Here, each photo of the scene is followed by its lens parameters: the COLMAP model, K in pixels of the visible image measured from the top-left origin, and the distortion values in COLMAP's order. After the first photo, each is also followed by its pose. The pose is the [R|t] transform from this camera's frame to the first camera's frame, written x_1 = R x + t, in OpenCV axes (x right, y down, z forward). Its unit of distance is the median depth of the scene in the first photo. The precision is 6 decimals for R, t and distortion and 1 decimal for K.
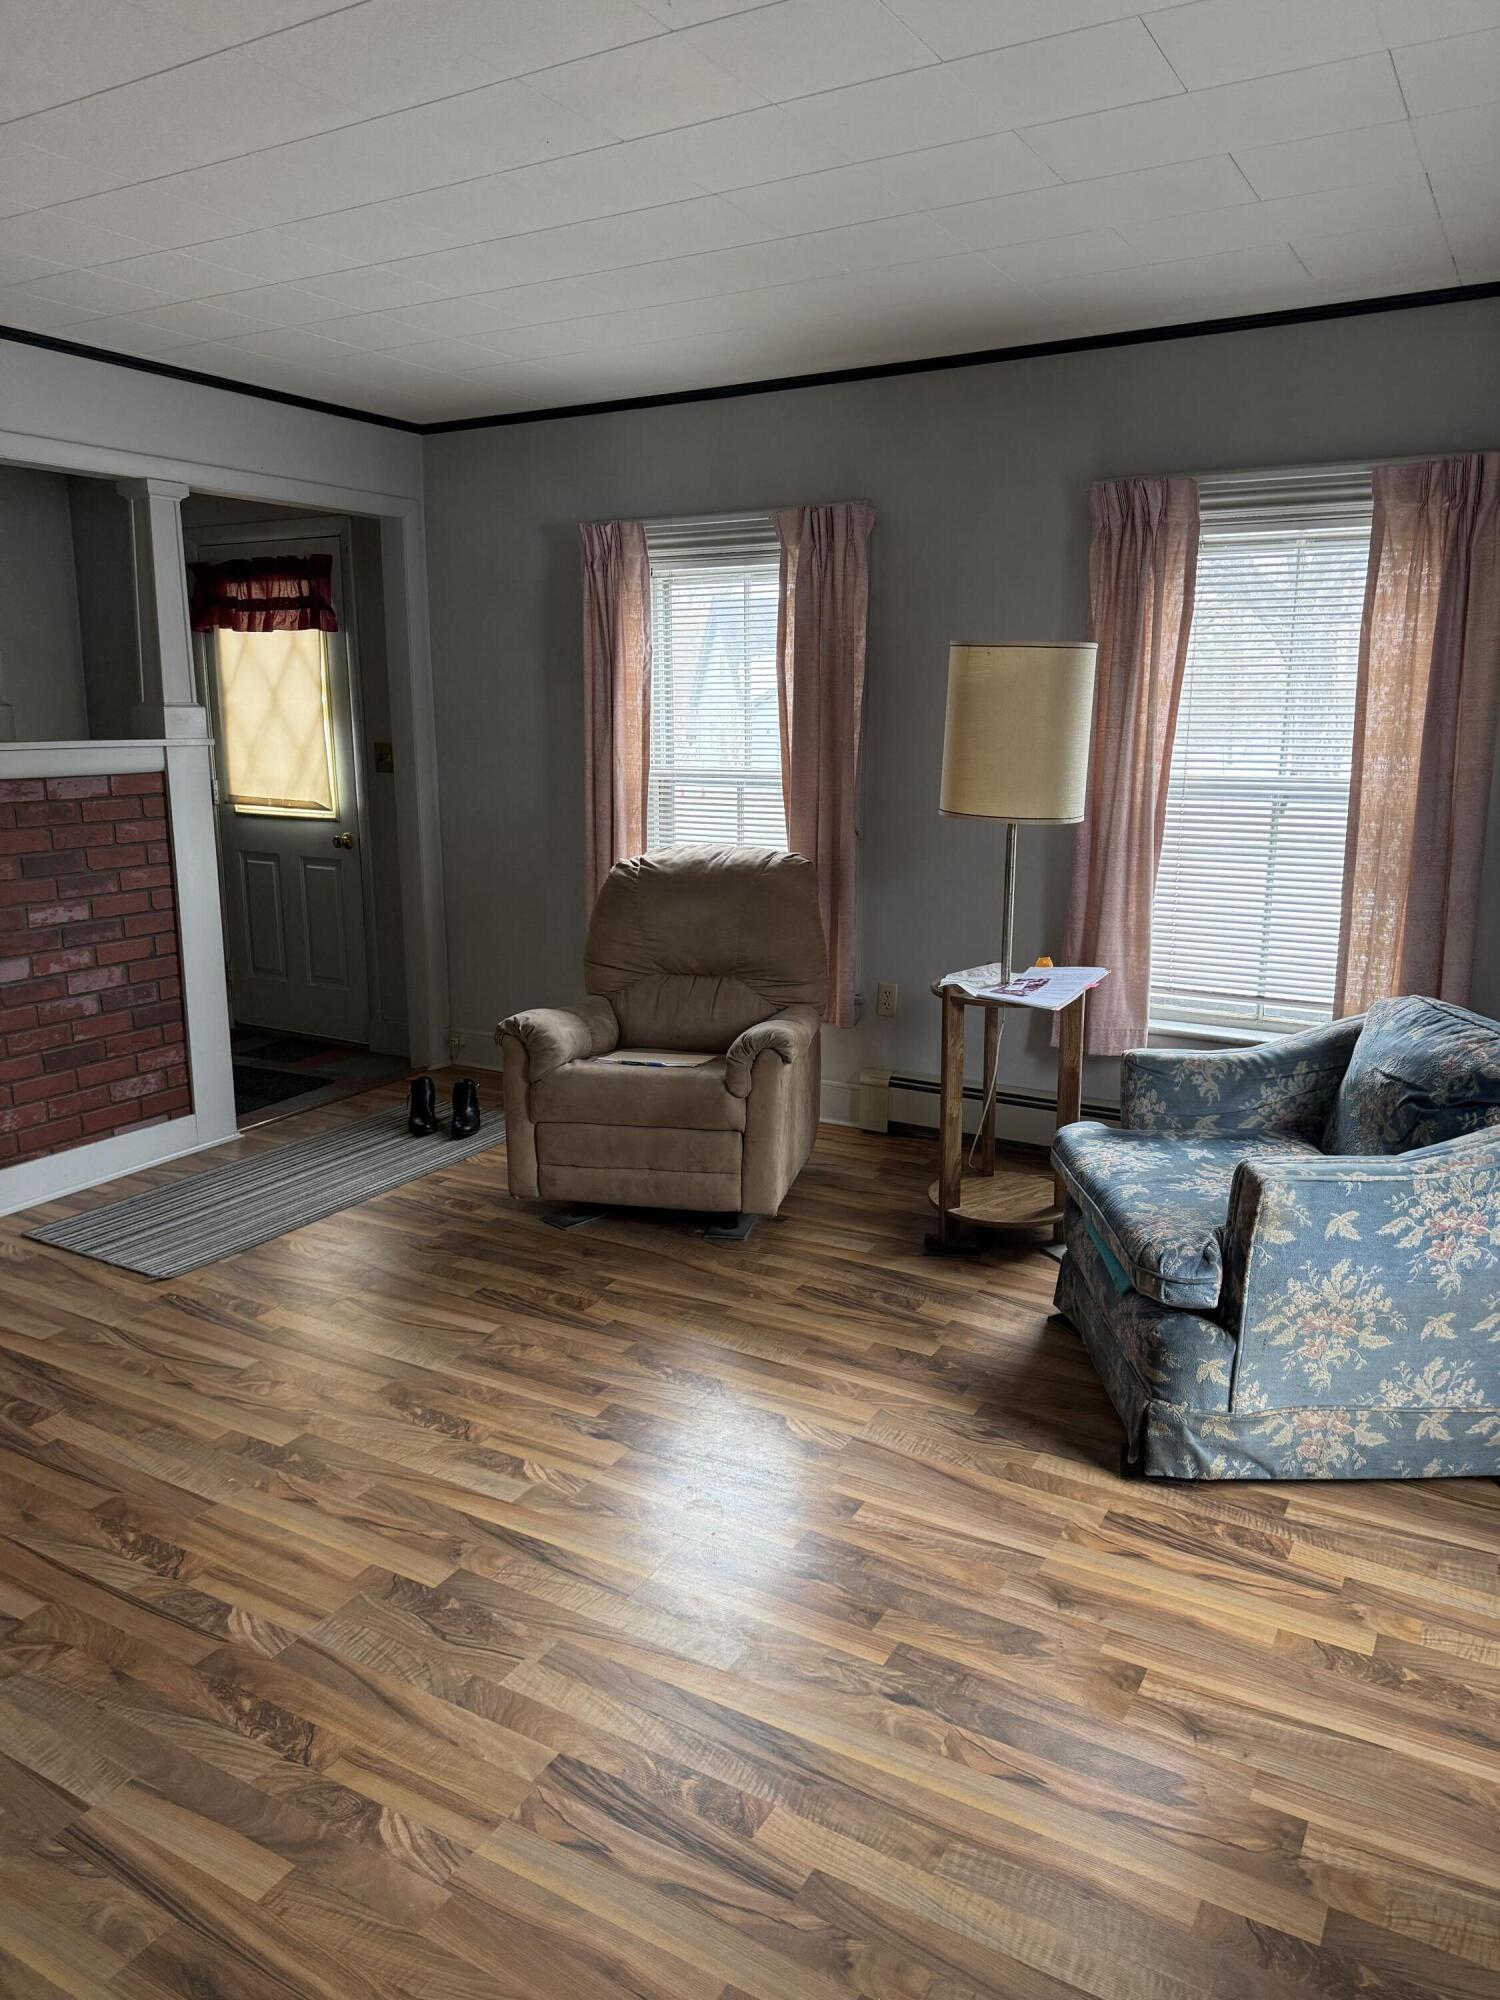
lens RADIAL K [[1412.3, 0, 750.0], [0, 1412.3, 949.2], [0, 0, 1]] dist [0.060232, -0.081967]
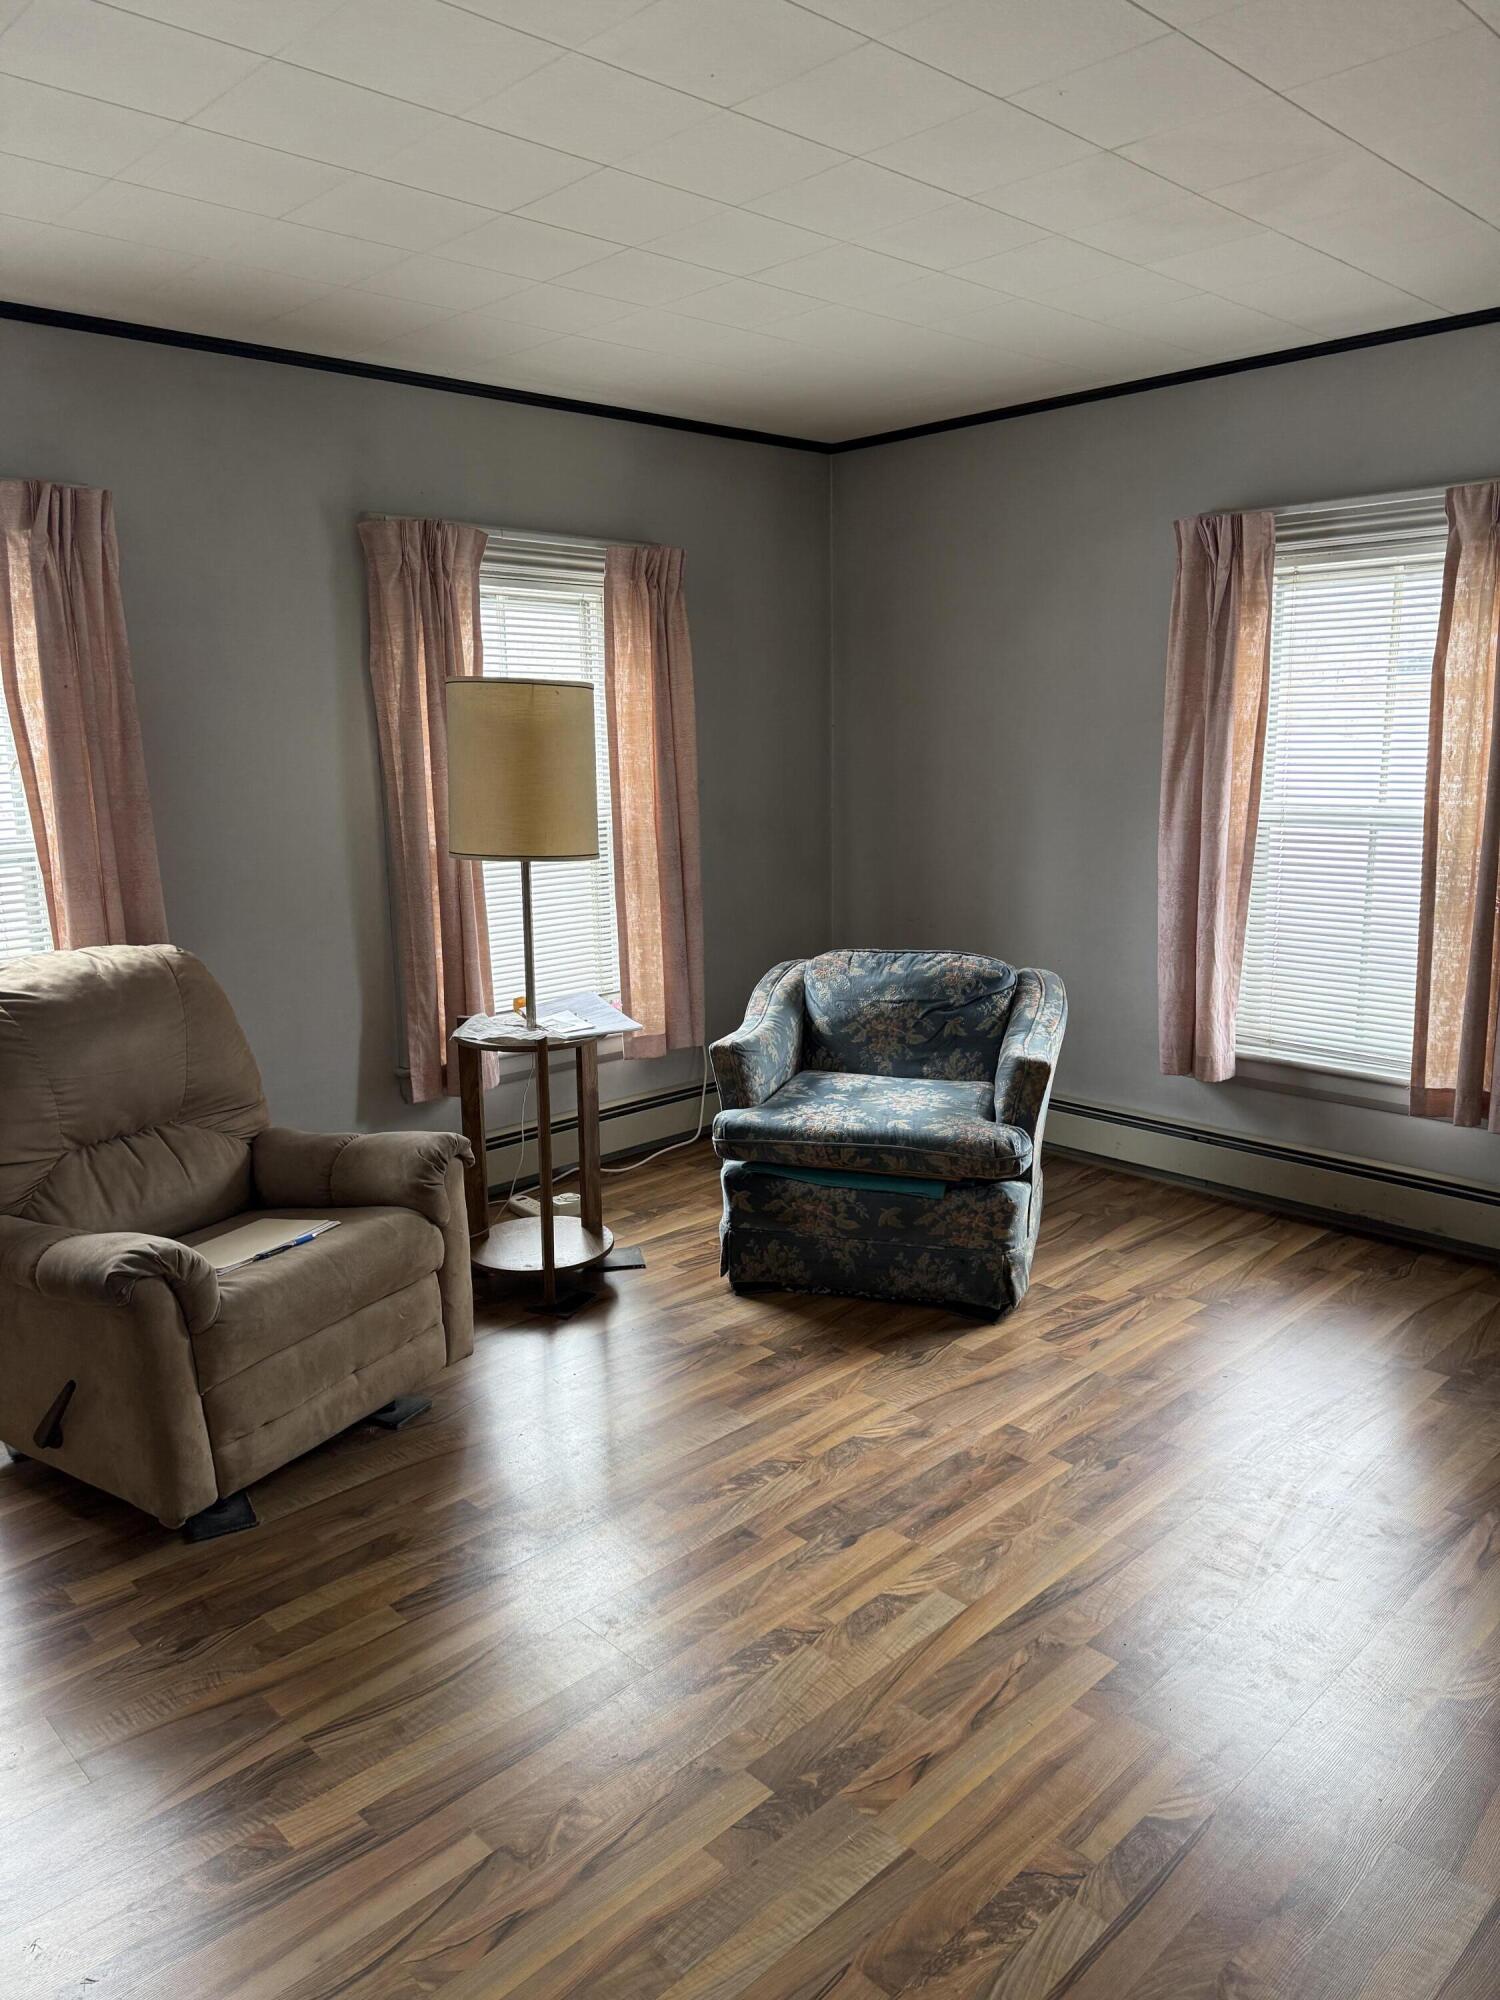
lens RADIAL K [[1393.1, 0, 750.0], [0, 1393.1, 1000.0], [0, 0, 1]] dist [0.039531, -0.061073]
pose [[0.270522, -0.187979, 0.944183, -0.955608], [0.180195, 0.973305, 0.142149, -0.146481], [-0.945700, 0.131683, 0.297173, 0.777197]]
